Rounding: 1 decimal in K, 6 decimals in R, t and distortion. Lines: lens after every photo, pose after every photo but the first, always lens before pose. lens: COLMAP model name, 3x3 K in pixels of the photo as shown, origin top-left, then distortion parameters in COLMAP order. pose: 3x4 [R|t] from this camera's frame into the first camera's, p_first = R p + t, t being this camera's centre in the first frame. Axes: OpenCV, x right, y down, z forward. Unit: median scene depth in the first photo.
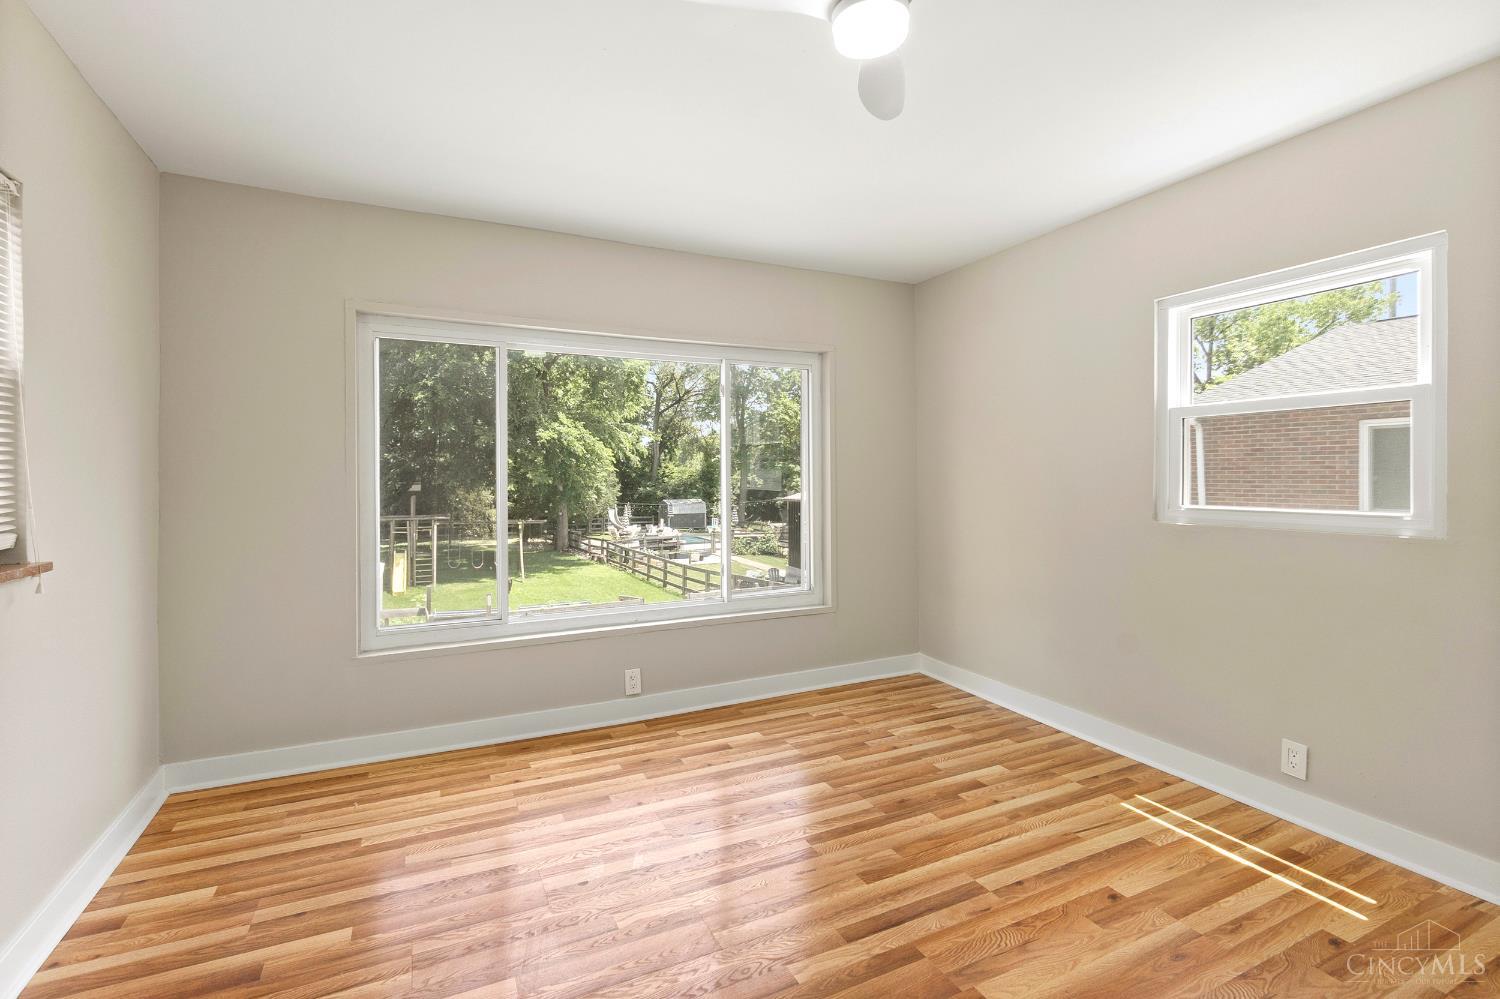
lens RADIAL K [[662.1, 0, 740.3], [0, 662.1, 485.1], [0, 0, 1]] dist [-0.003666, 0.000443]
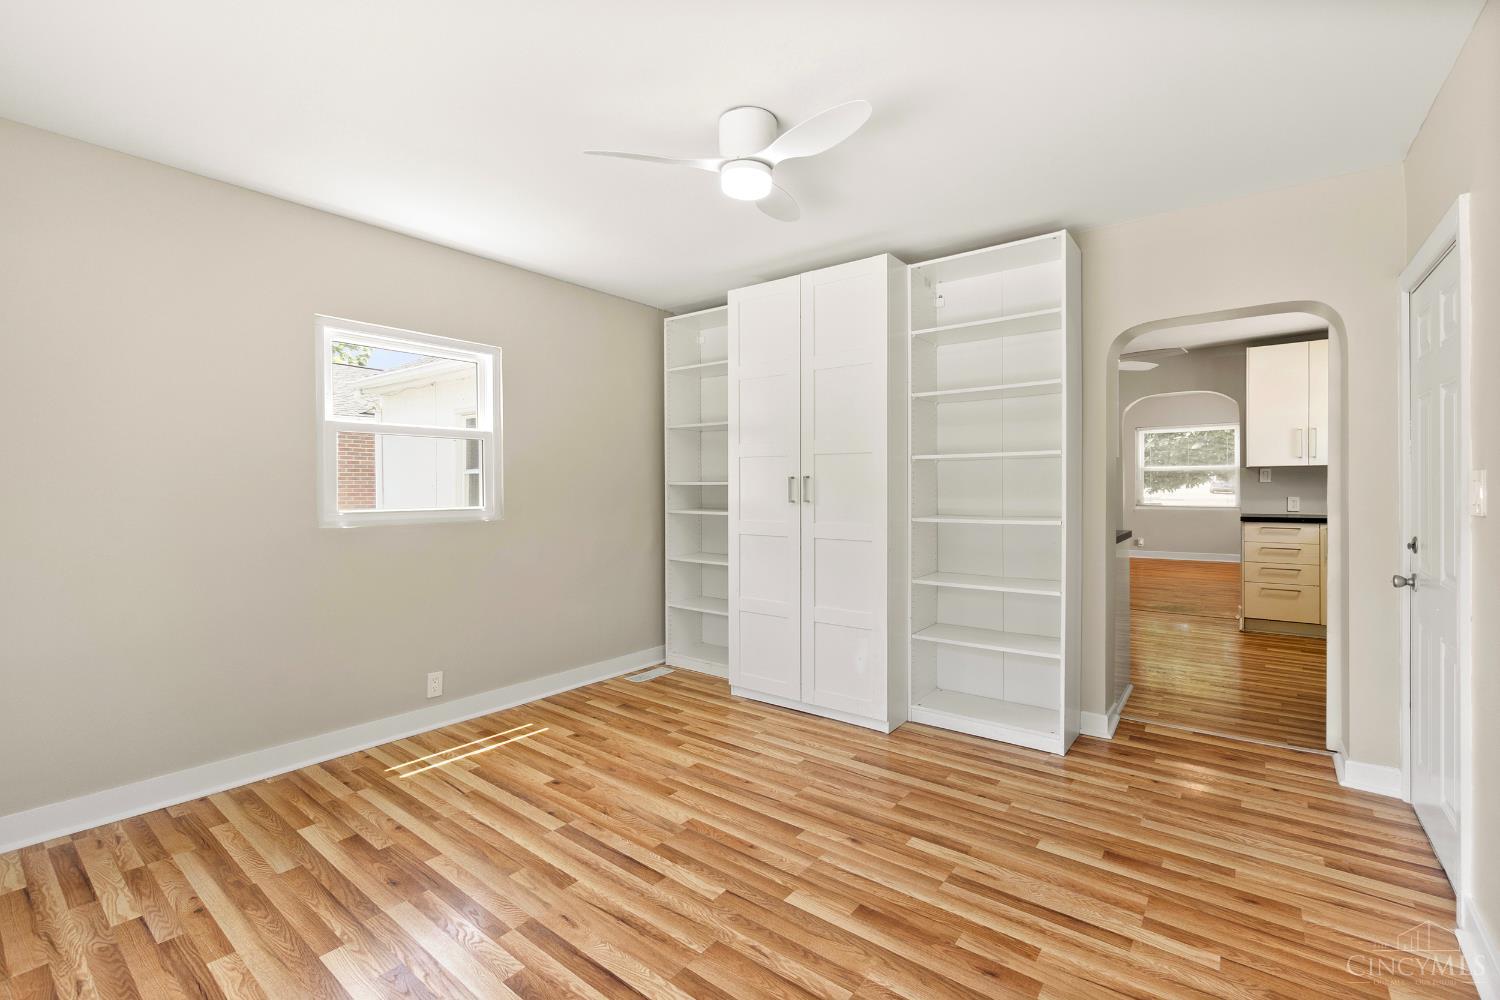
lens RADIAL K [[662.0, 0, 724.9], [0, 662.0, 479.9], [0, 0, 1]] dist [-0.000144, 0.000518]
pose [[-0.421836, 0.007066, 0.906644, -0.637123], [0.008860, 0.999954, -0.003670, -0.009922], [-0.906629, 0.006485, -0.421880, 0.926109]]
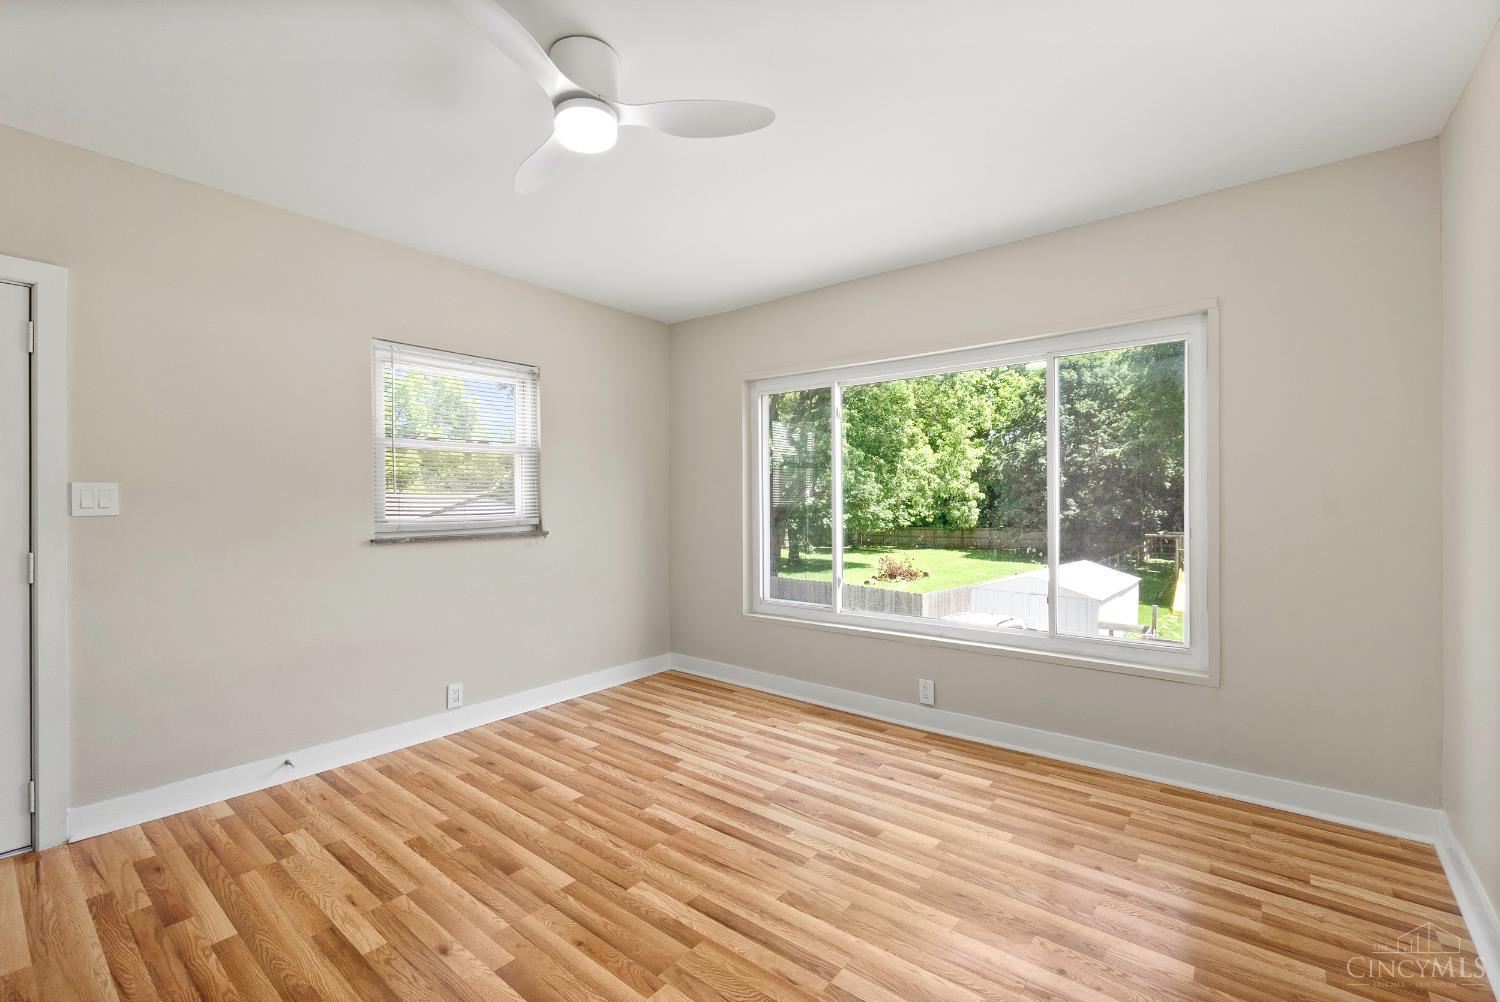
lens RADIAL K [[646.7, 0, 750.0], [0, 646.7, 501.0], [0, 0, 1]] dist [-0.001858, 0.000046]
pose [[0.440218, 0.008024, -0.897855, 0.793451], [-0.006244, 0.999963, 0.005875, -0.003333], [0.897869, 0.003020, 0.440252, 0.402538]]
